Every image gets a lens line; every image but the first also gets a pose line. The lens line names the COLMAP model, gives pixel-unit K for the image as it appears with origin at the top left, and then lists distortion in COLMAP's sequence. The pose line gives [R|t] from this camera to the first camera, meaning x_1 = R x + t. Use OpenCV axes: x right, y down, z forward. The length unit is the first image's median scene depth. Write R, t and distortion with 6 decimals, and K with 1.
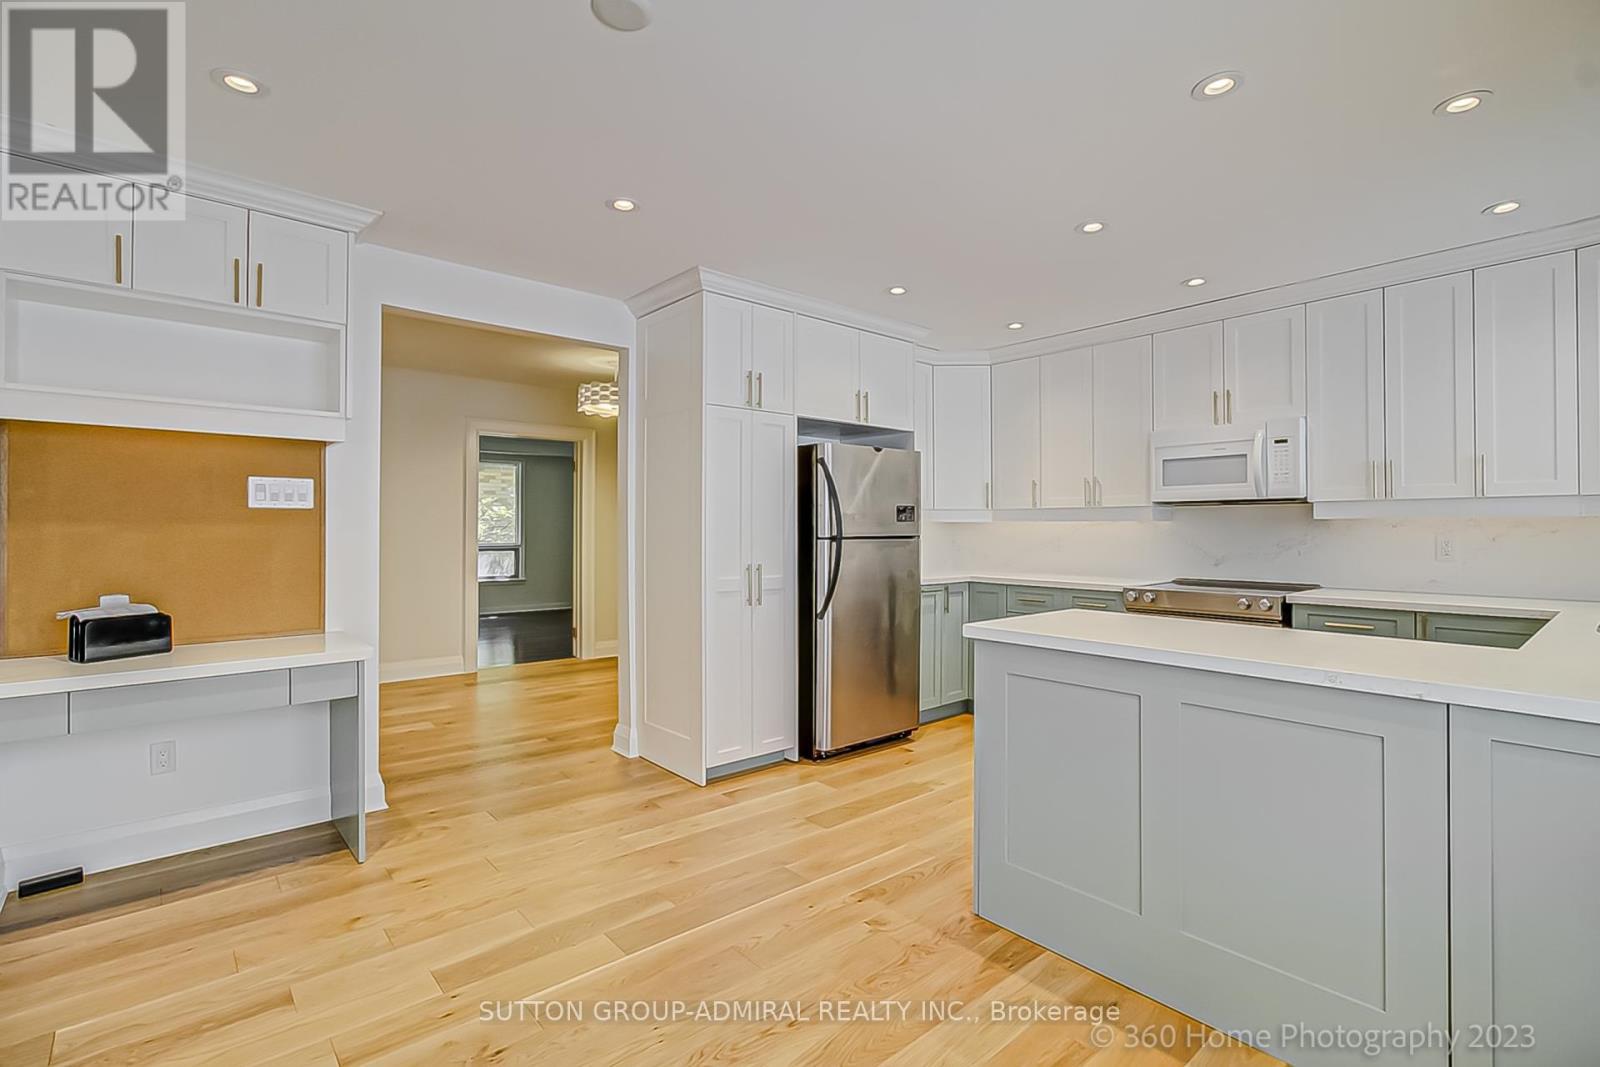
lens RADIAL K [[750.5, 0, 800.0], [0, 750.5, 533.5], [0, 0, 1]] dist [-0.040271, 0.051647]
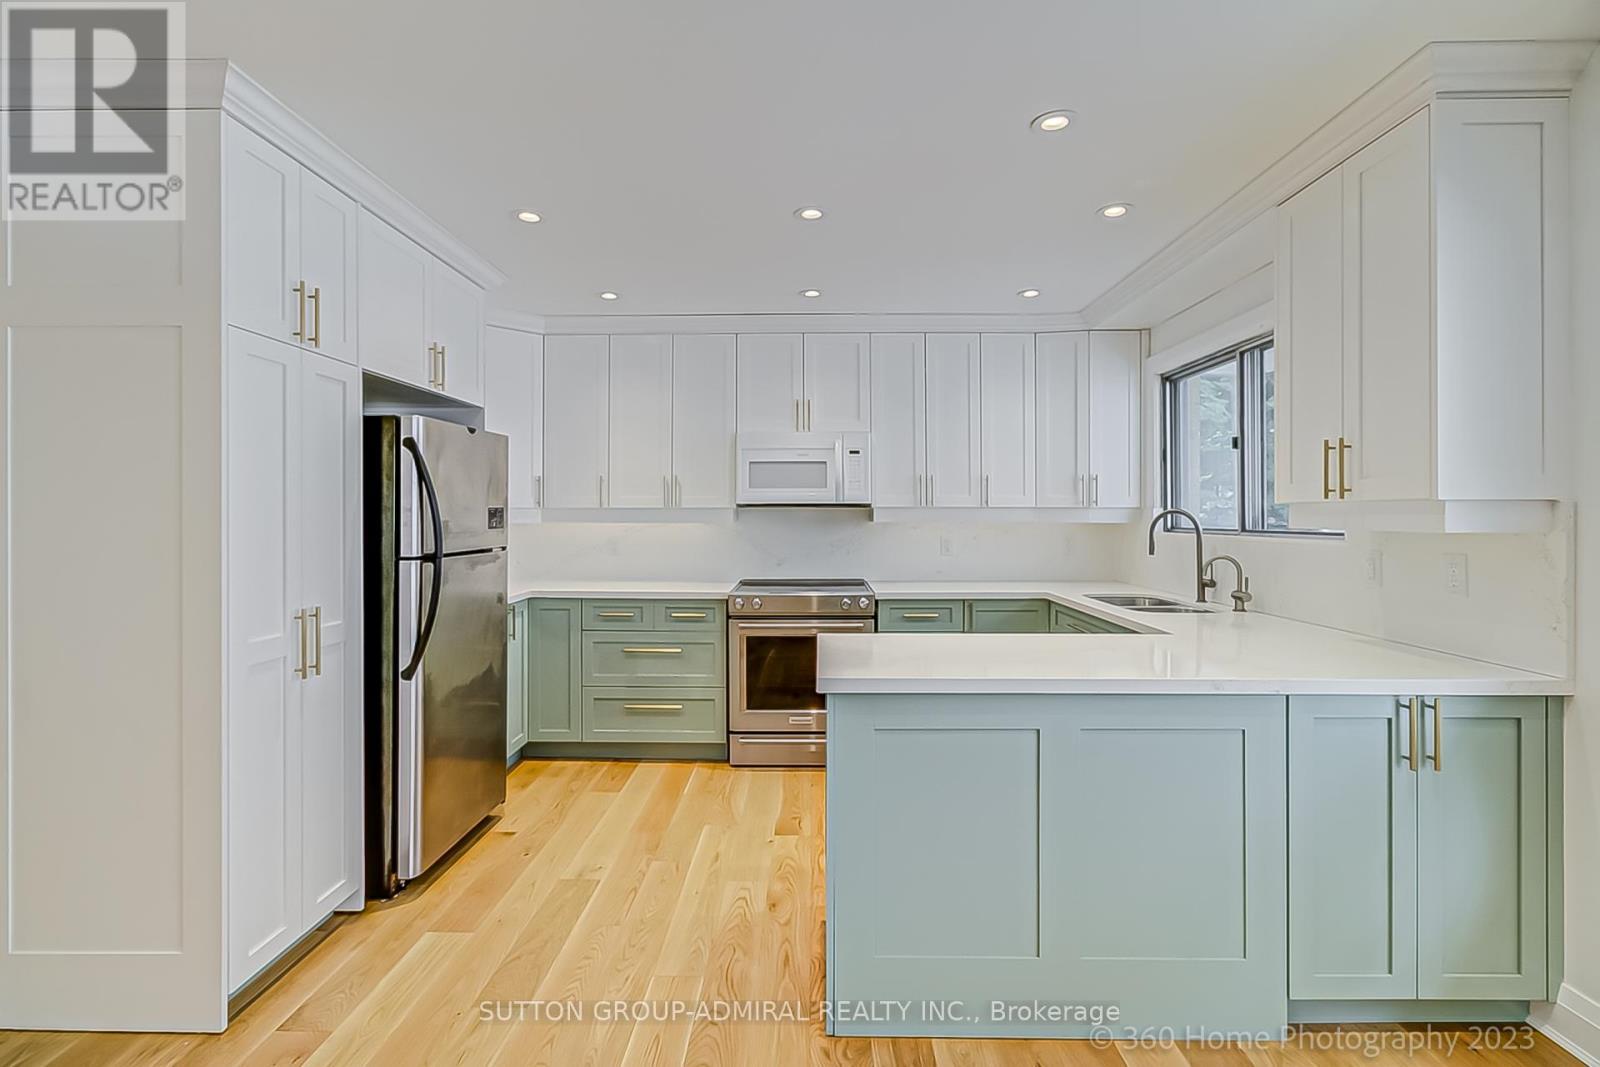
lens RADIAL K [[756.1, 0, 801.3], [0, 756.1, 518.6], [0, 0, 1]] dist [0.005139, 0.001096]
pose [[0.667234, -0.006905, 0.744816, -0.238686], [0.006297, 0.999974, 0.003630, -0.028842], [-0.744821, 0.002268, 0.667260, 0.296311]]
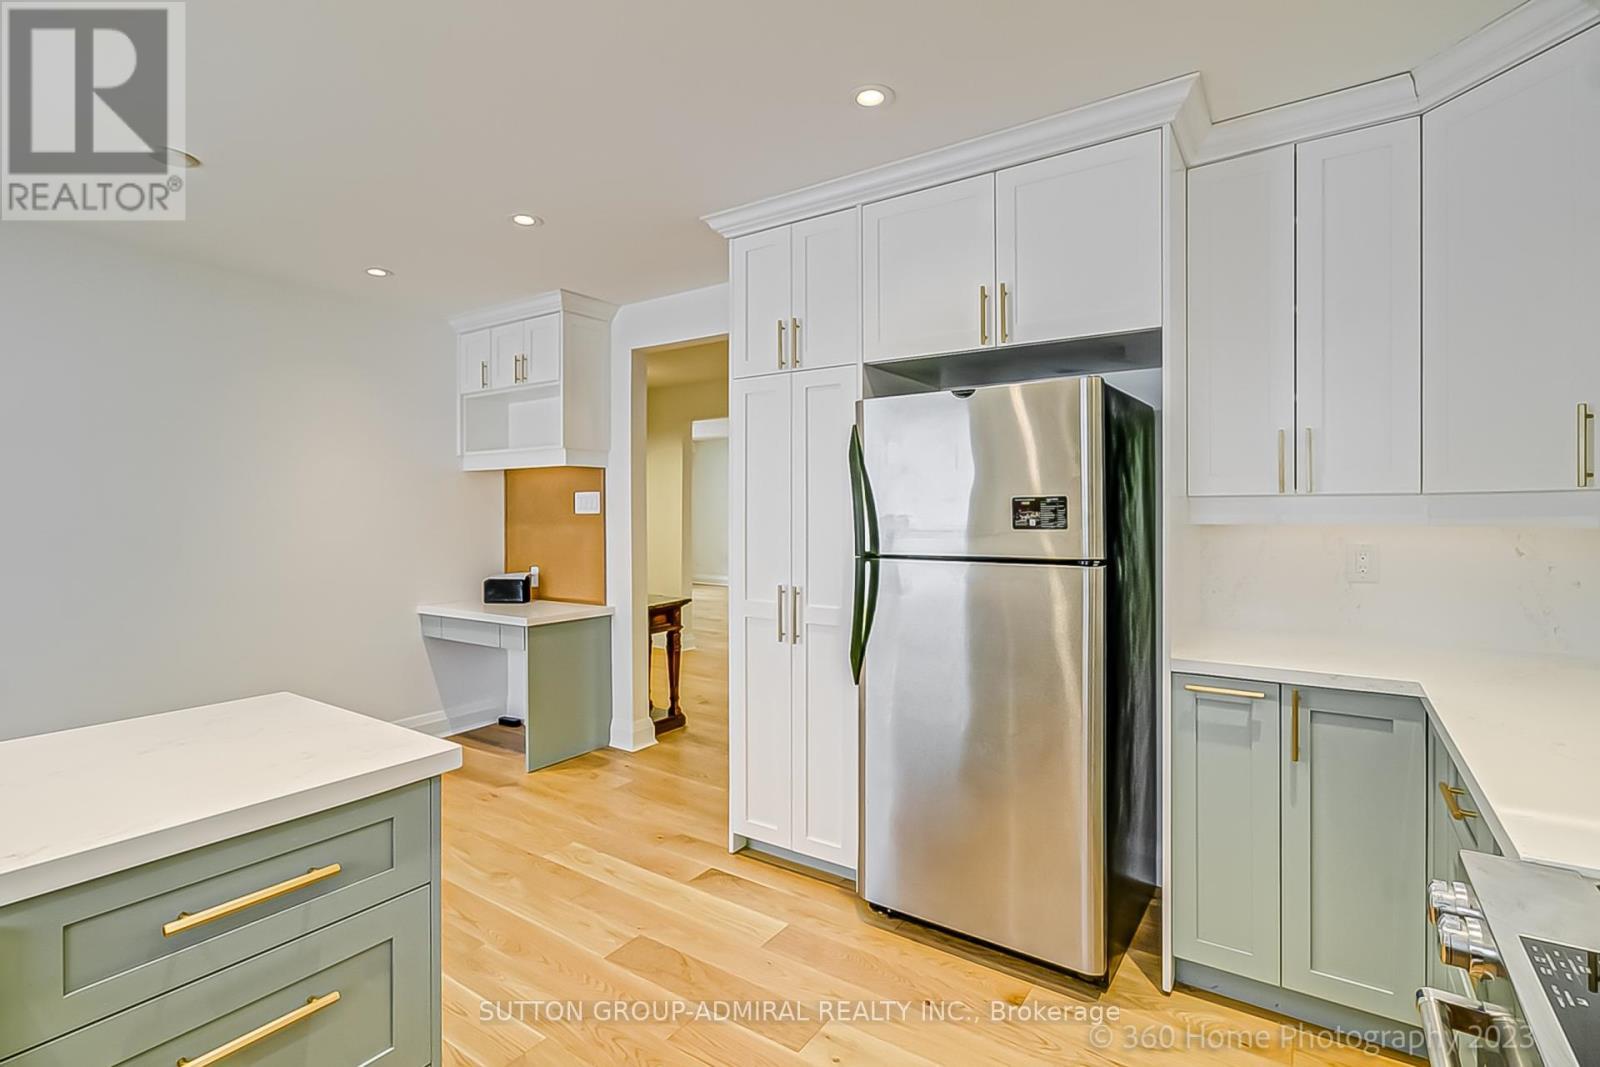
lens RADIAL K [[758.3, 0, 807.6], [0, 758.3, 519.9], [0, 0, 1]] dist [-0.017799, 0.000244]
pose [[0.257546, 0.007781, -0.966235, 0.626092], [-0.005352, 0.999964, 0.006626, -0.026239], [0.966251, 0.003465, 0.257579, 0.798872]]
